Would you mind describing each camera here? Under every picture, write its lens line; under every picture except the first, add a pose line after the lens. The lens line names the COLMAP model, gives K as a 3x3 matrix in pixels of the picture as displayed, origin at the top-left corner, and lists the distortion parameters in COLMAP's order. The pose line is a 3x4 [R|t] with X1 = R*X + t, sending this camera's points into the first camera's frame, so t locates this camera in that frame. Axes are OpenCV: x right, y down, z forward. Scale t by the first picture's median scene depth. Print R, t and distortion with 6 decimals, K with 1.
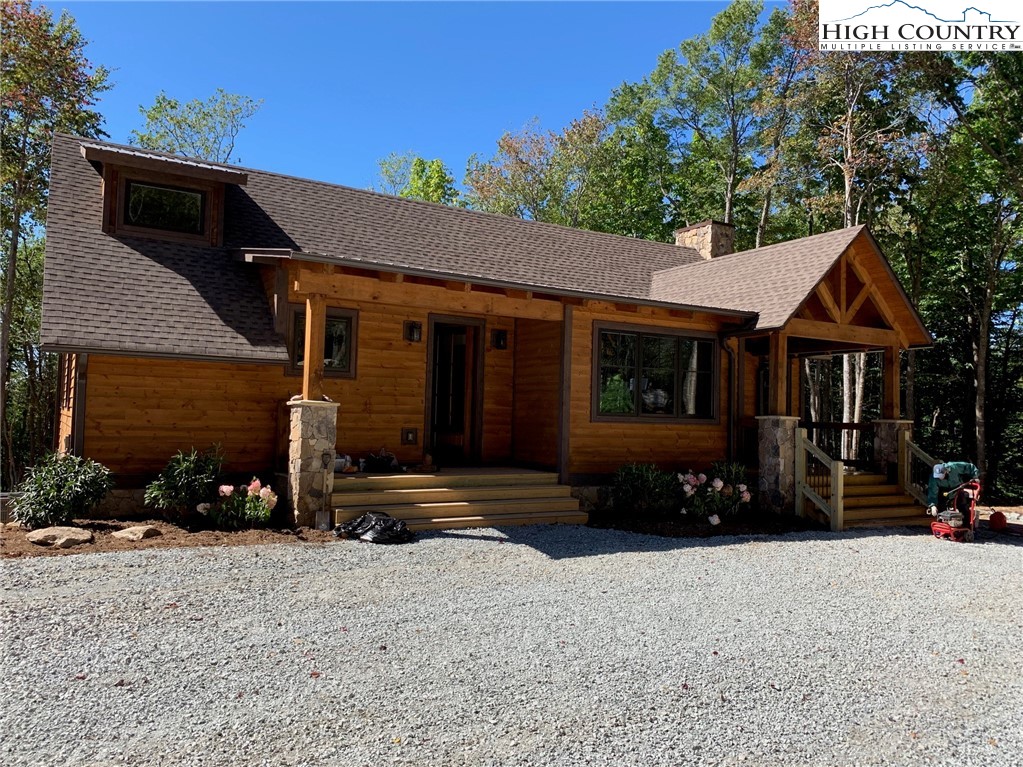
lens RADIAL K [[781.0, 0, 520.4], [0, 781.0, 362.2], [0, 0, 1]] dist [0.039605, -0.055413]
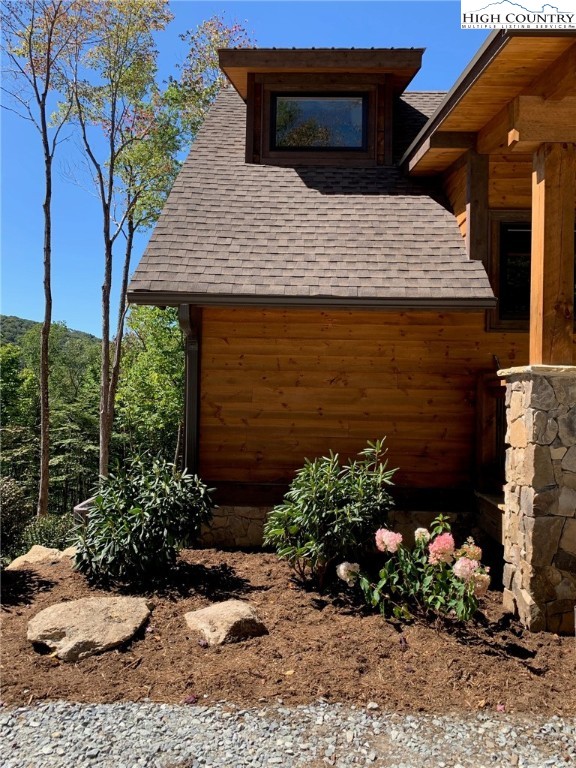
lens RADIAL K [[586.3, 0, 288.7], [0, 586.3, 384.9], [0, 0, 1]] dist [0.039605, -0.055413]
pose [[0.831219, -0.012701, -0.555800, -0.191018], [0.040446, 0.998471, 0.037671, 0.038855], [0.554472, -0.053792, 0.830462, 0.583148]]
